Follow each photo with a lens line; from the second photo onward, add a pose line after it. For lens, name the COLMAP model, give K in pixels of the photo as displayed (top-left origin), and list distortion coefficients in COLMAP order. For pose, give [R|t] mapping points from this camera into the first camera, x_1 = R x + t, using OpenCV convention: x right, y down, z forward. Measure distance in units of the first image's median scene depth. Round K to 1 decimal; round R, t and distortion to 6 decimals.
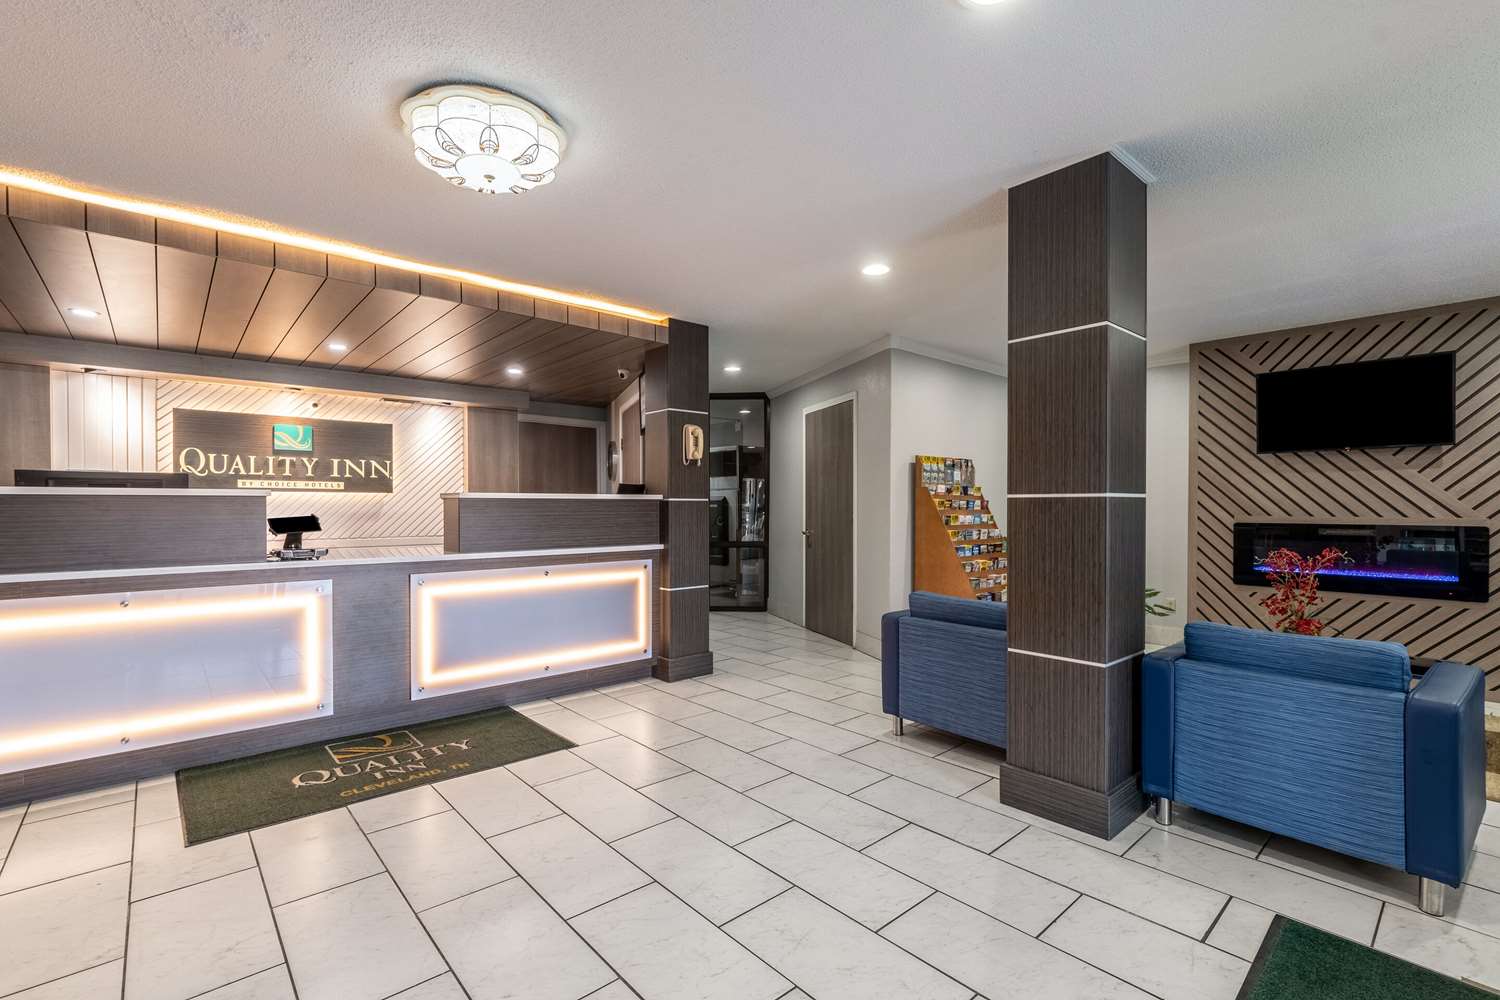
lens RADIAL K [[665.4, 0, 755.5], [0, 665.4, 510.8], [0, 0, 1]] dist [0.000849, 0.000031]
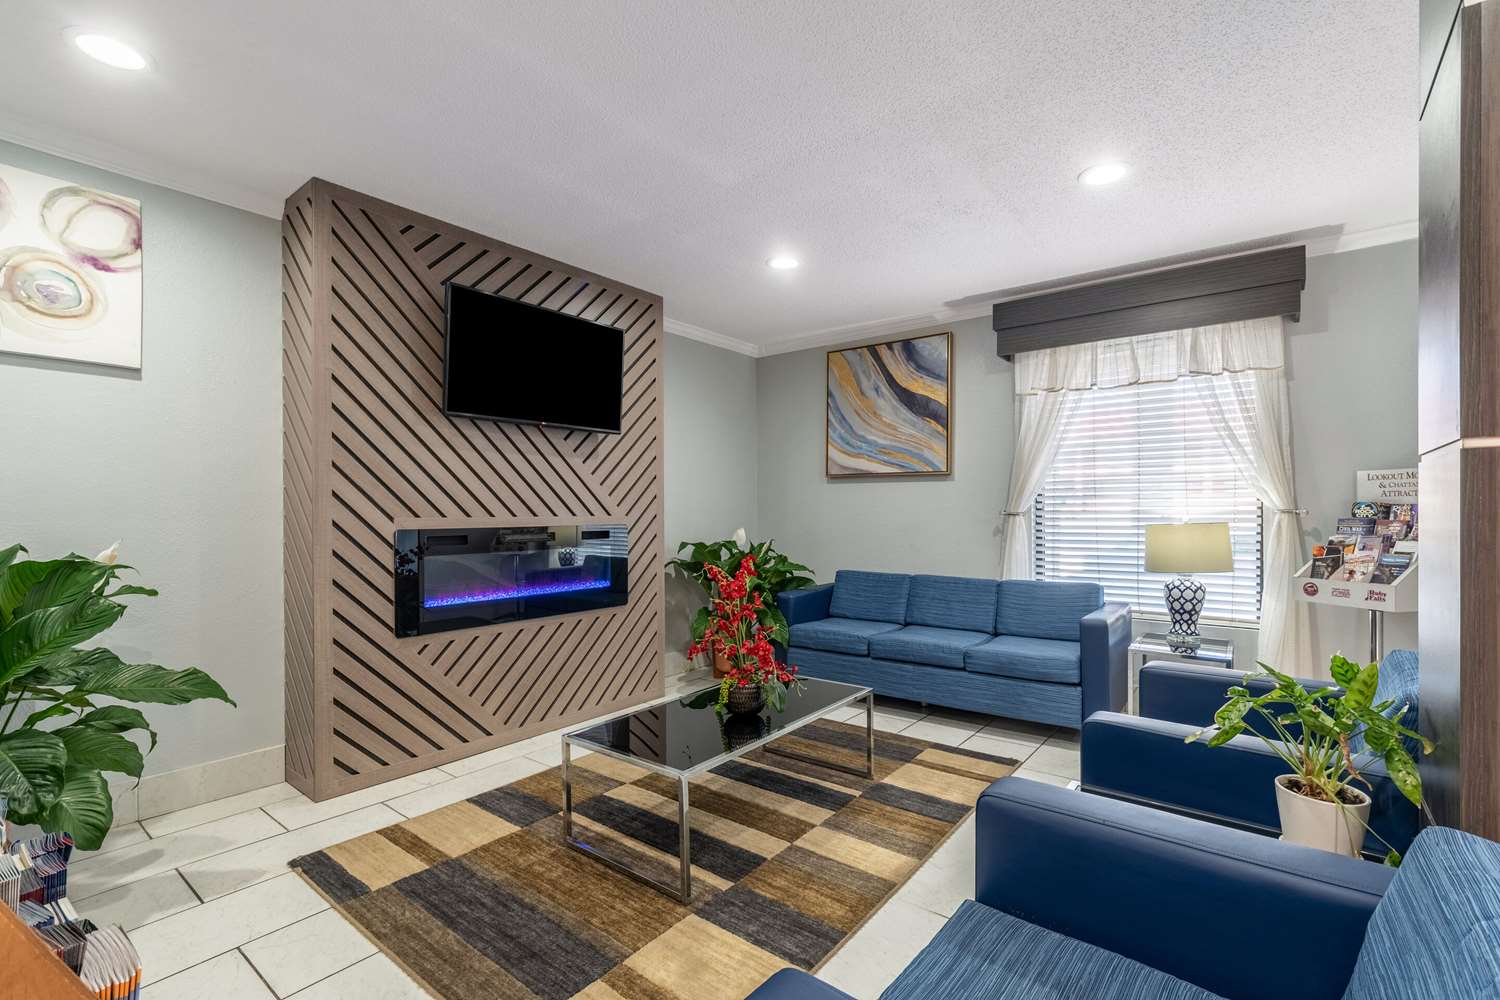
lens RADIAL K [[665.4, 0, 755.5], [0, 665.4, 510.8], [0, 0, 1]] dist [0.000849, 0.000031]
pose [[-0.182405, -0.002933, 0.983219, 0.107735], [0.007757, 0.999960, 0.004422, 0.001264], [-0.983193, 0.008433, -0.182375, 0.843351]]
